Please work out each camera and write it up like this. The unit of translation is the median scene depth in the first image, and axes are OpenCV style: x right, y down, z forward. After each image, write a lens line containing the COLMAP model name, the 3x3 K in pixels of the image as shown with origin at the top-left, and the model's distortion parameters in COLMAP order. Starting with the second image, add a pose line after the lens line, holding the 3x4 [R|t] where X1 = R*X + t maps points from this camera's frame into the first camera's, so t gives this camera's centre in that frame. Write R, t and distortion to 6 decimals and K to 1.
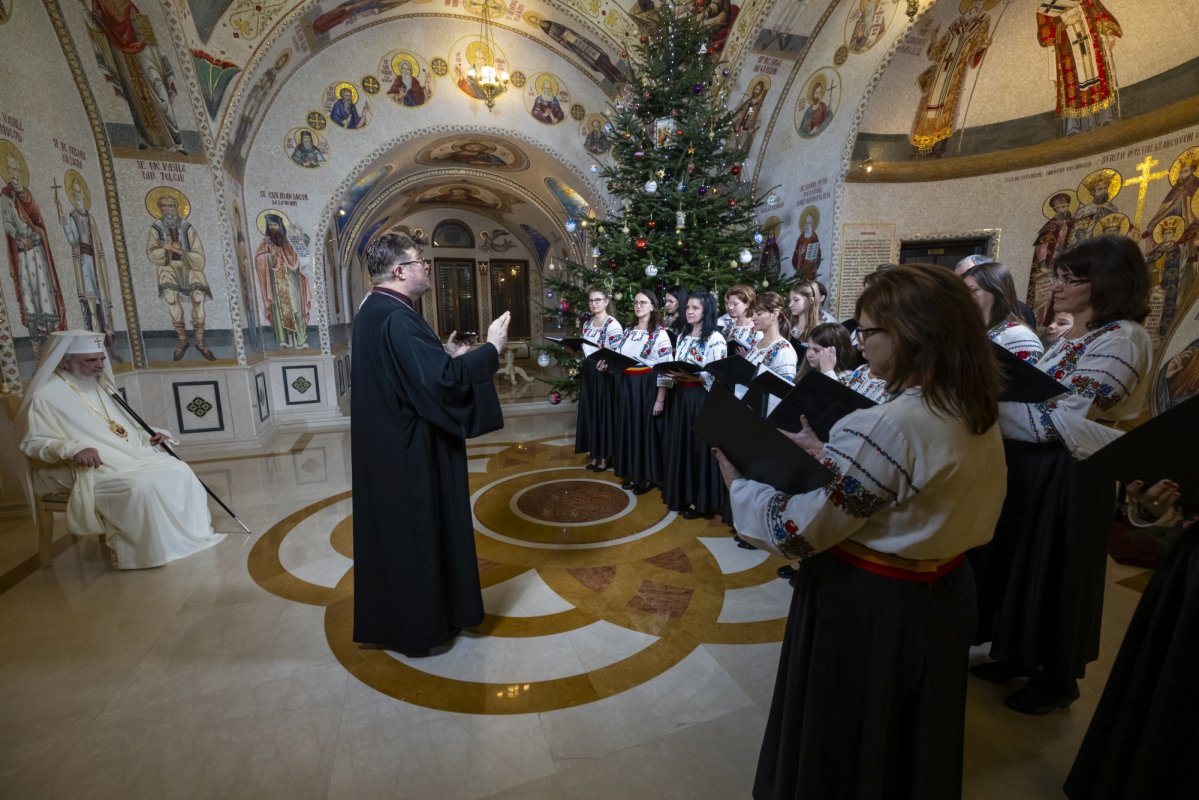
lens RADIAL K [[504.8, 0, 599.6], [0, 504.8, 398.0], [0, 0, 1]] dist [0.003418, -0.000906]
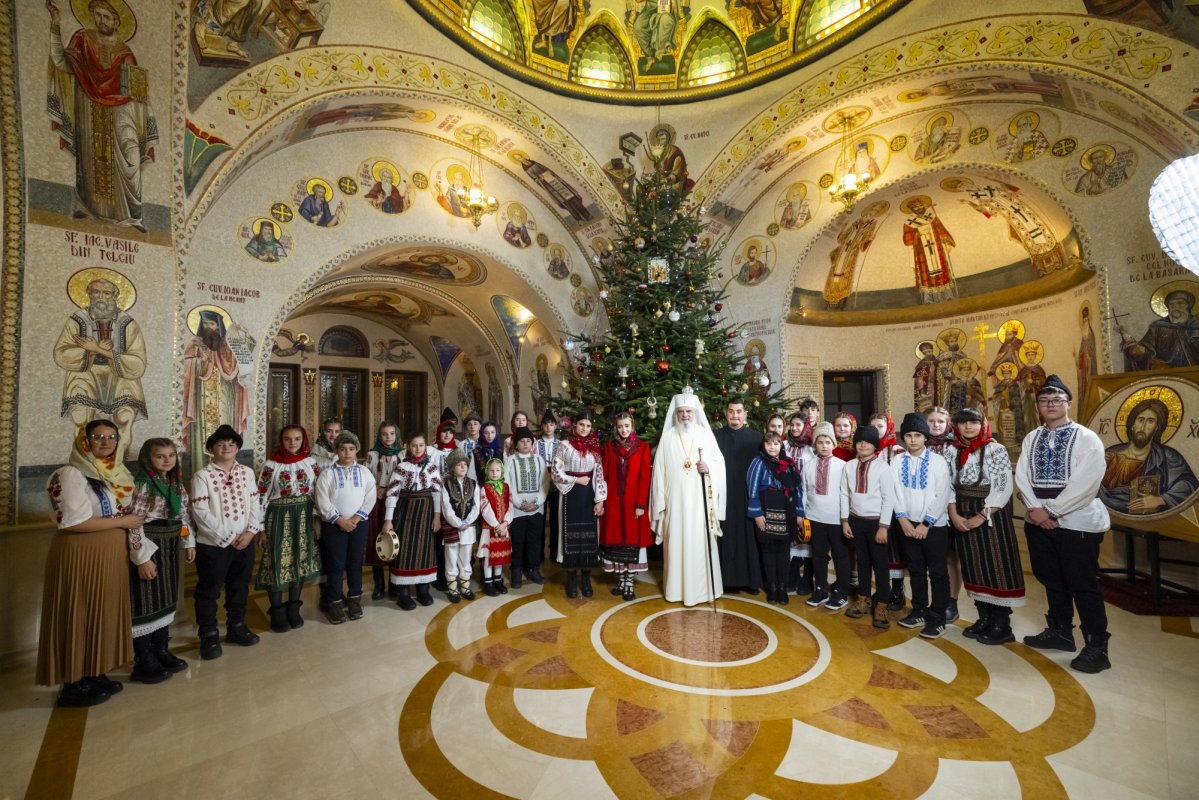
lens RADIAL K [[504.8, 0, 600.3], [0, 504.8, 397.1], [0, 0, 1]] dist [0.003418, -0.000906]
pose [[0.927037, 0.013905, 0.374713, -0.441652], [0.068175, 0.976406, -0.204898, -0.033478], [-0.368721, 0.215494, 0.904216, 0.105854]]
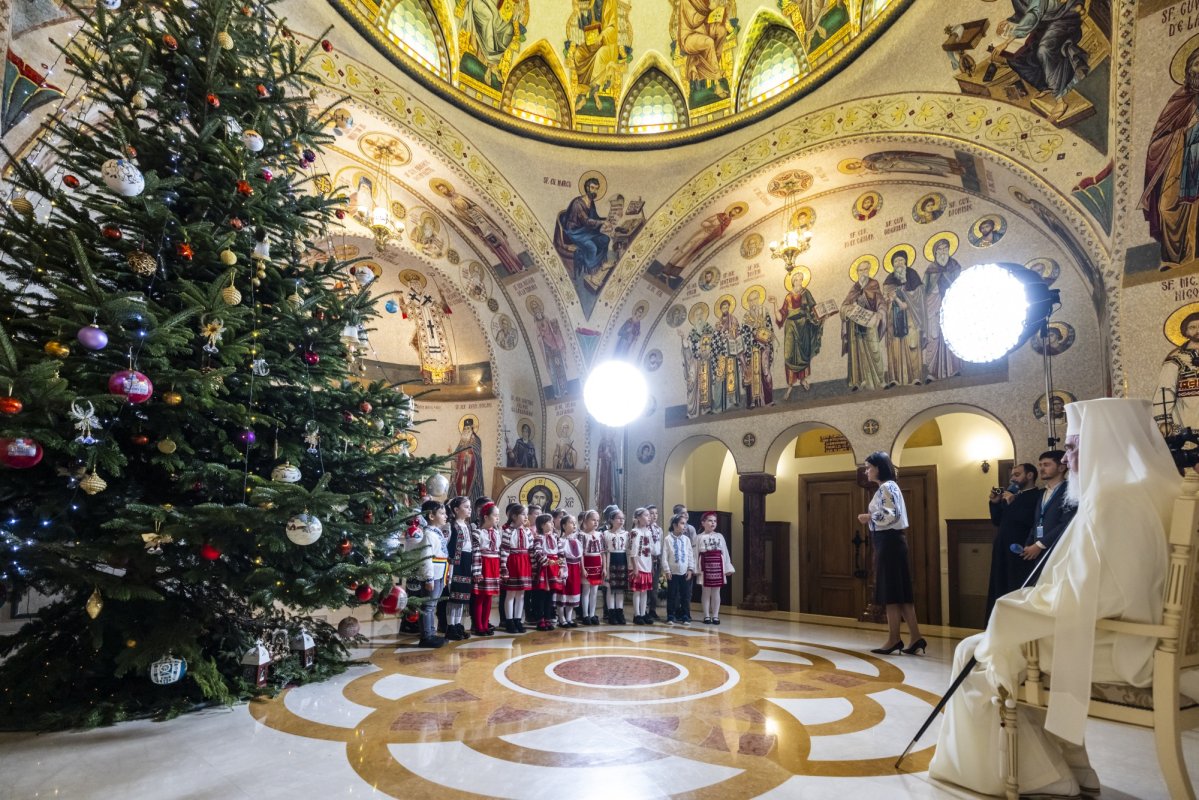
lens RADIAL K [[539.2, 0, 626.2], [0, 539.2, 506.9], [0, 0, 1]] dist [-0.004002, 0.001306]
pose [[-0.521351, 0.057279, 0.851418, -0.663954], [0.136056, 0.990561, 0.016671, -0.071839], [-0.842426, 0.124532, -0.524223, 1.086389]]
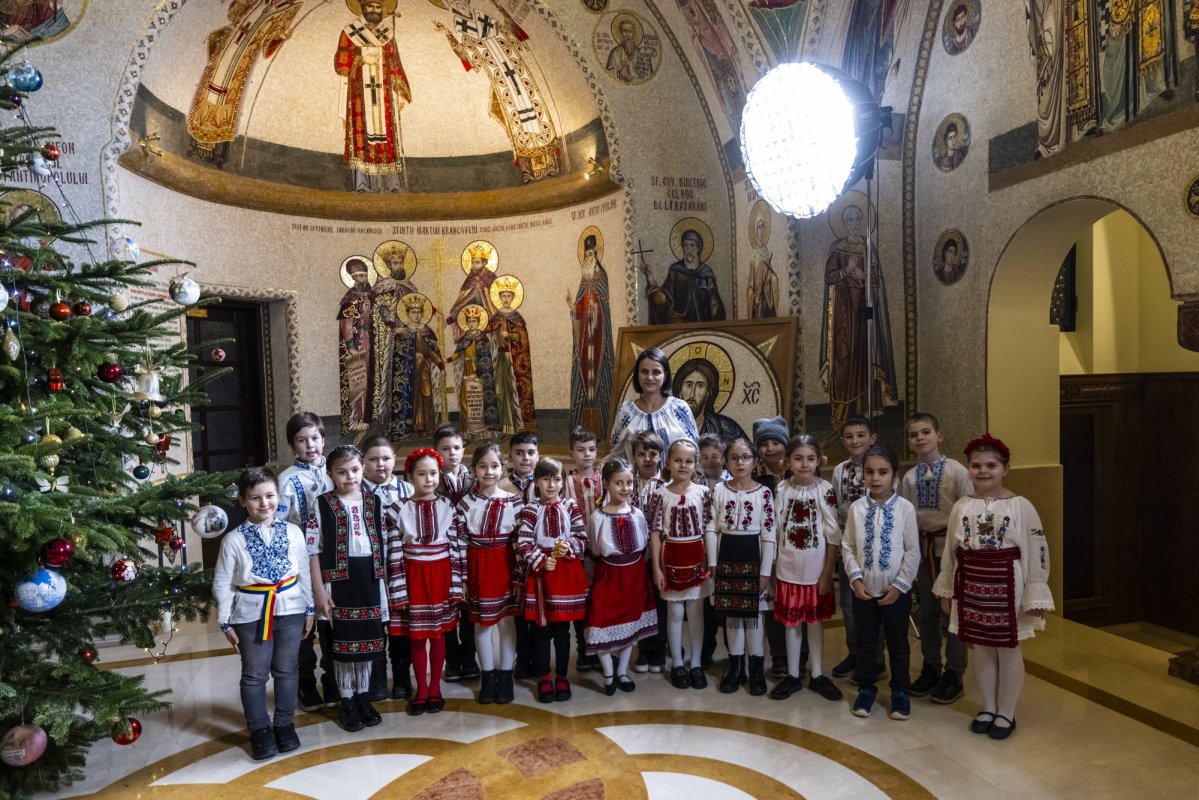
lens RADIAL K [[825.7, 0, 649.8], [0, 825.7, 430.7], [0, 0, 1]] dist [-0.006816, 0.006357]
pose [[0.029577, -0.047600, 0.998428, -0.392254], [0.197294, 0.979493, 0.040853, -0.100874], [-0.979898, 0.195775, 0.038362, 0.553568]]
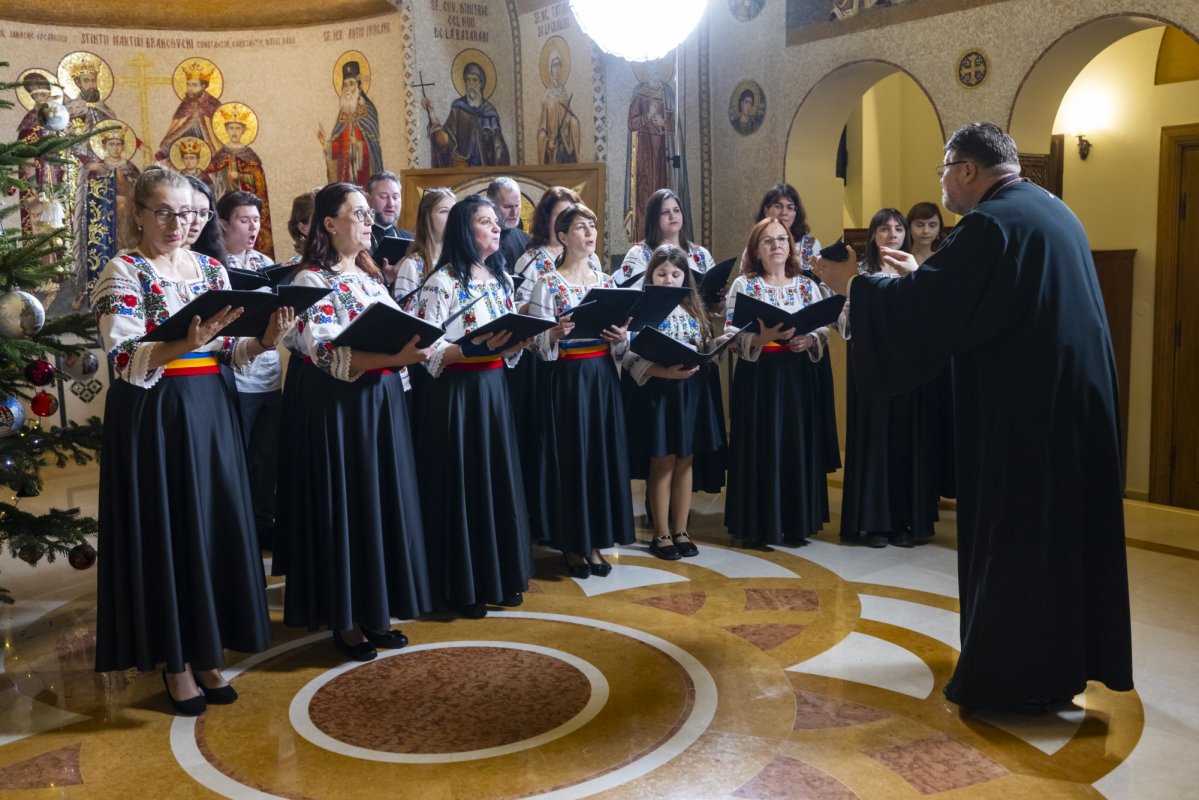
lens RADIAL K [[1148.6, 0, 615.8], [0, 1148.6, 398.5], [0, 0, 1]] dist [0.001871, 0.000000]
pose [[-0.297316, -0.106164, 0.948858, -0.704972], [0.190105, 0.967318, 0.167797, -0.116565], [-0.935662, 0.230272, -0.267417, 0.807676]]
